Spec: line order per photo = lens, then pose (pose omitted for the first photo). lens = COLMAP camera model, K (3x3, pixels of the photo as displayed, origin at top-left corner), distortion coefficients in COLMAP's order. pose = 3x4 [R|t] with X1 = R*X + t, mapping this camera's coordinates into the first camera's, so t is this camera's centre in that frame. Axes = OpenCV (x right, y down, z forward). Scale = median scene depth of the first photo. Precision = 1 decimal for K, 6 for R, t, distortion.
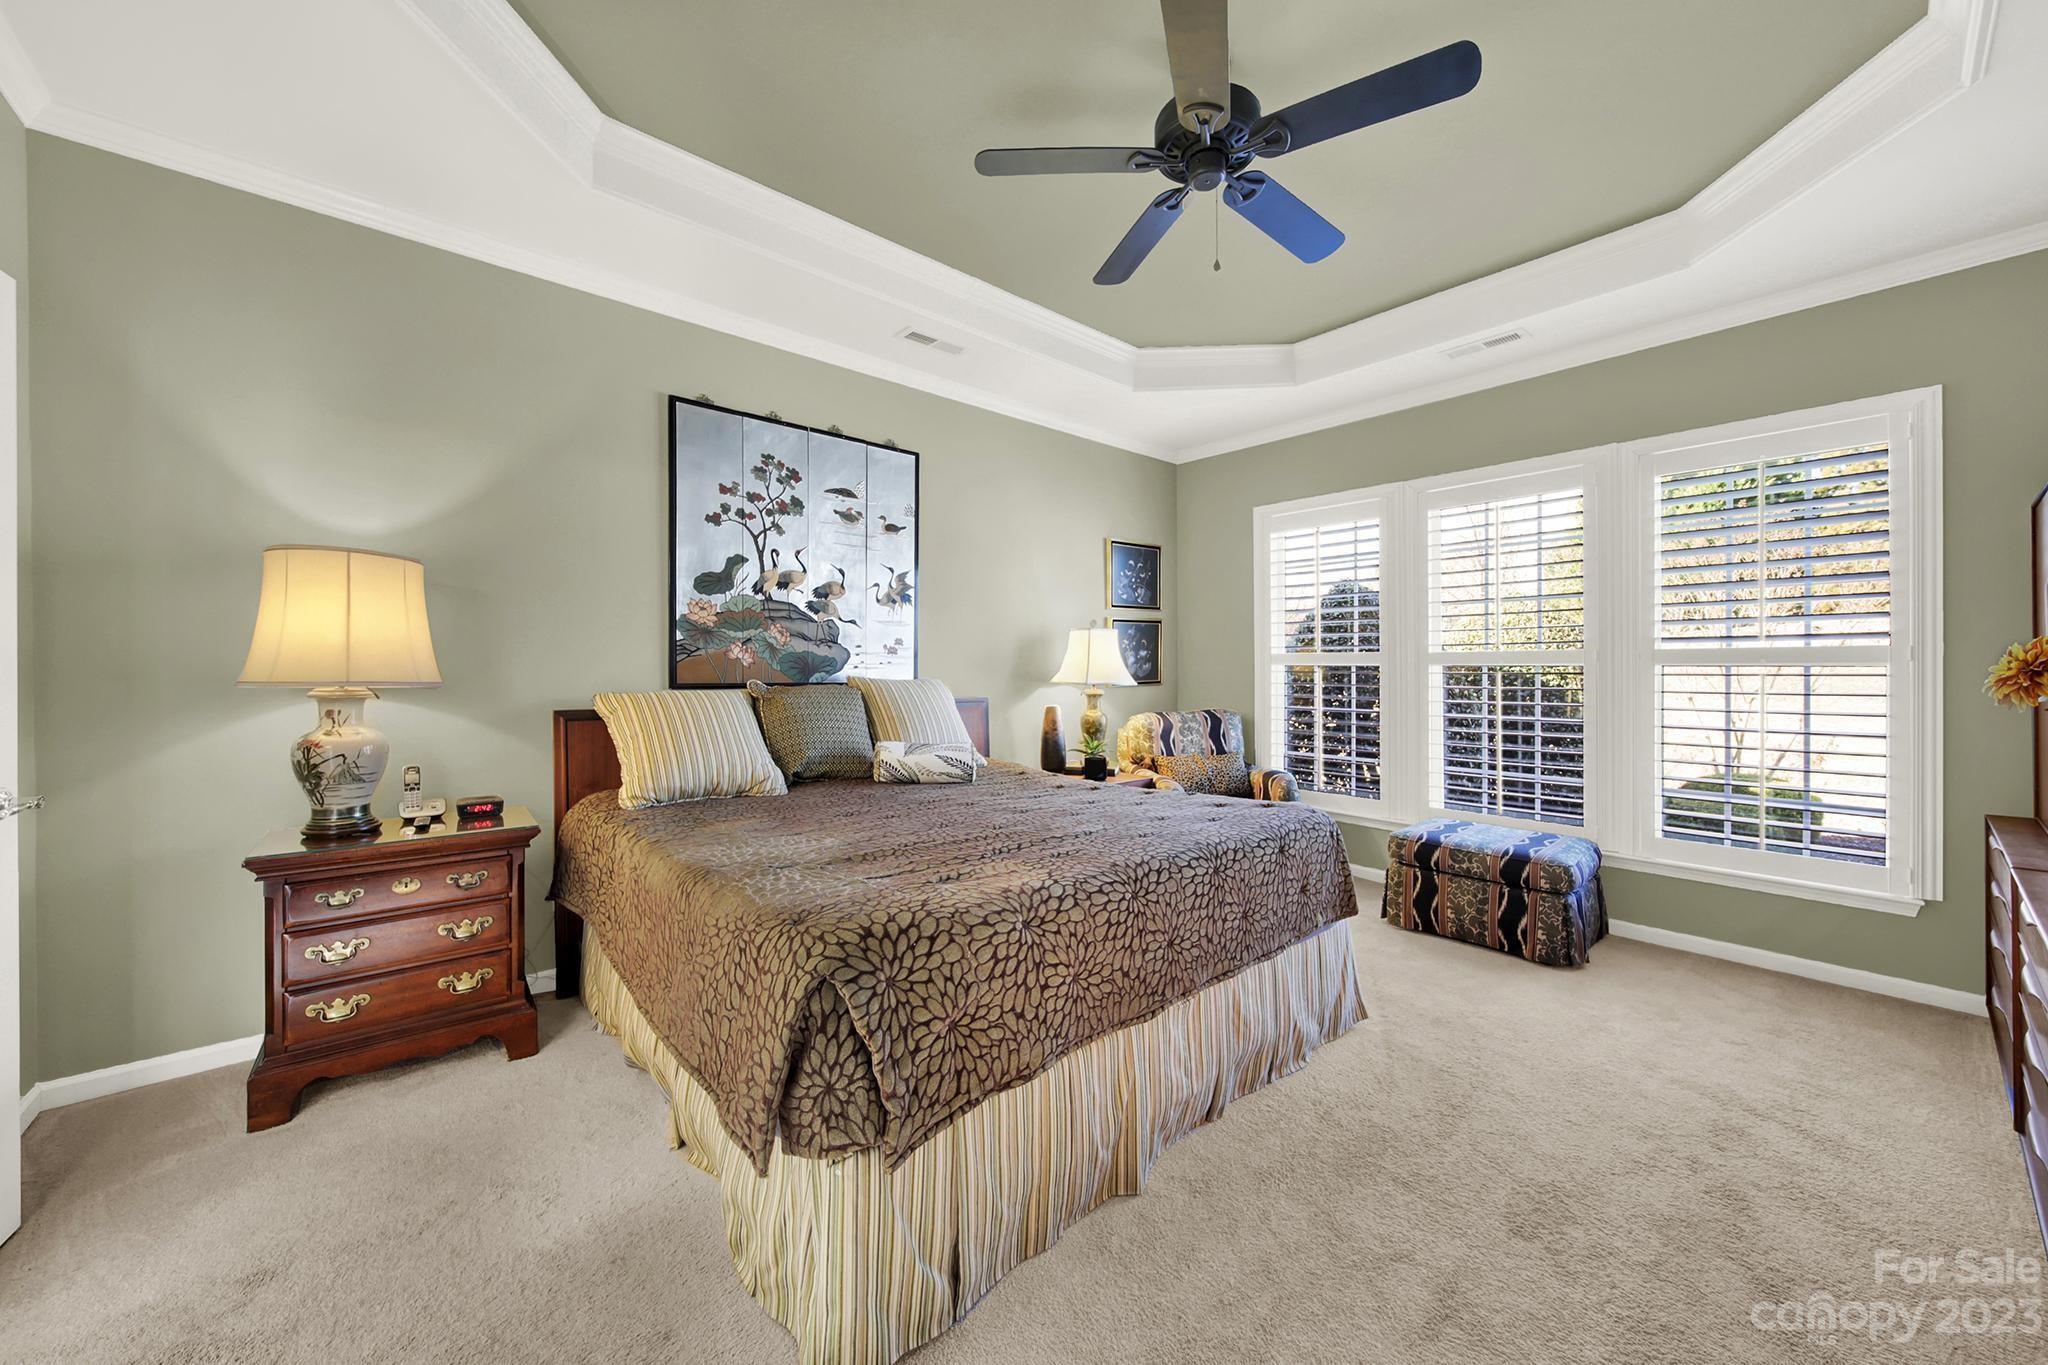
lens RADIAL K [[739.7, 0, 1018.6], [0, 739.7, 672.3], [0, 0, 1]] dist [-0.000453, -0.000113]
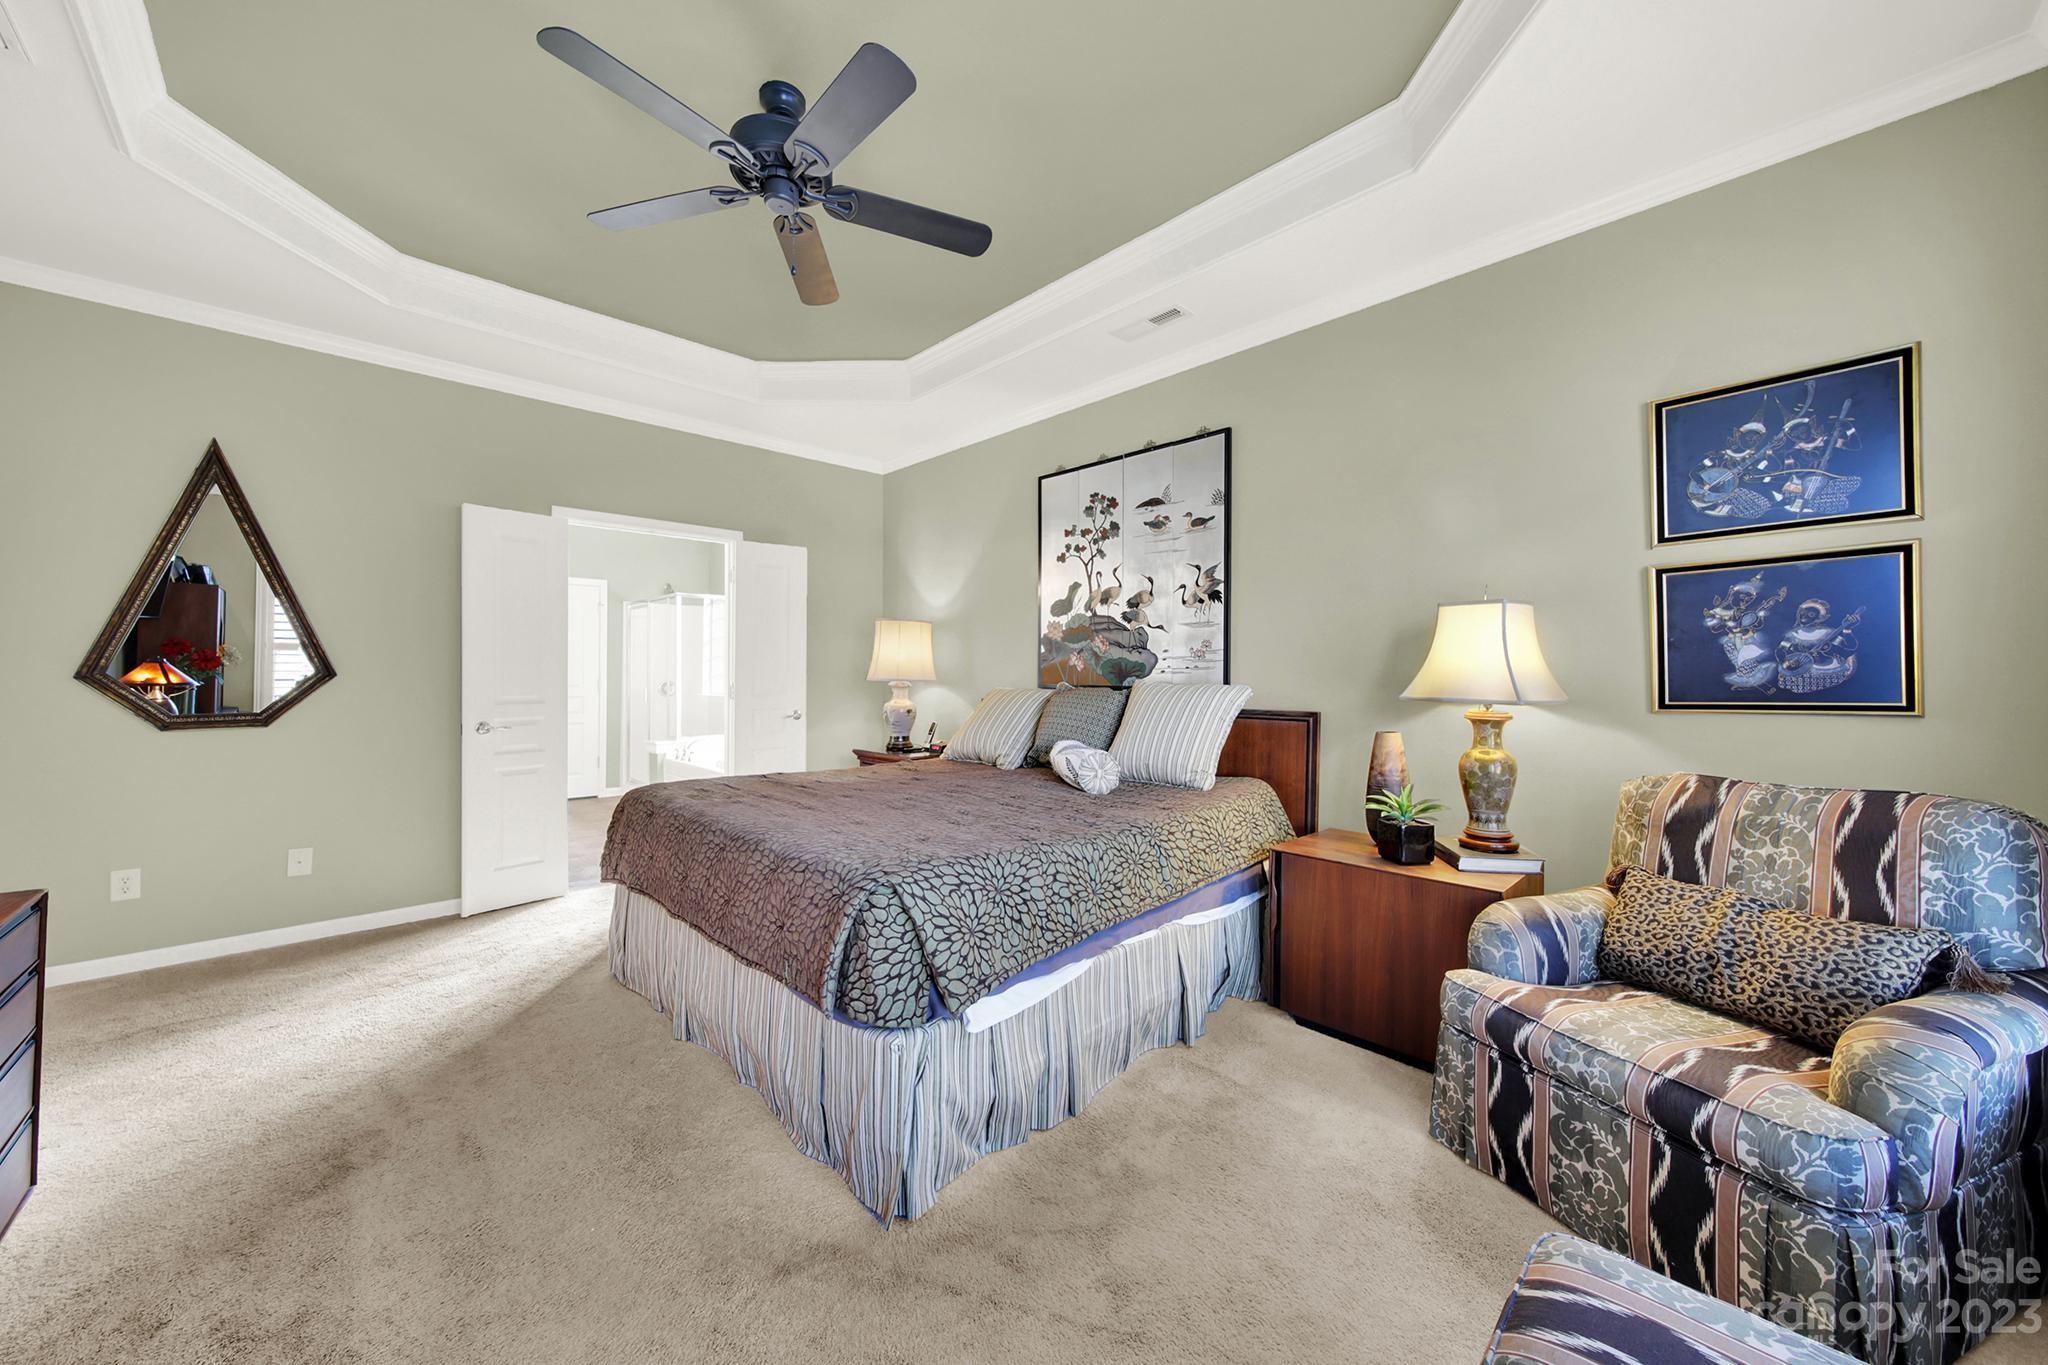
lens RADIAL K [[739.7, 0, 1018.6], [0, 739.7, 672.3], [0, 0, 1]] dist [-0.000453, -0.000113]
pose [[0.043804, -0.003905, -0.999033, 0.808928], [-0.008777, 0.999952, -0.004293, -0.000381], [0.999002, 0.008957, 0.043768, 0.795226]]
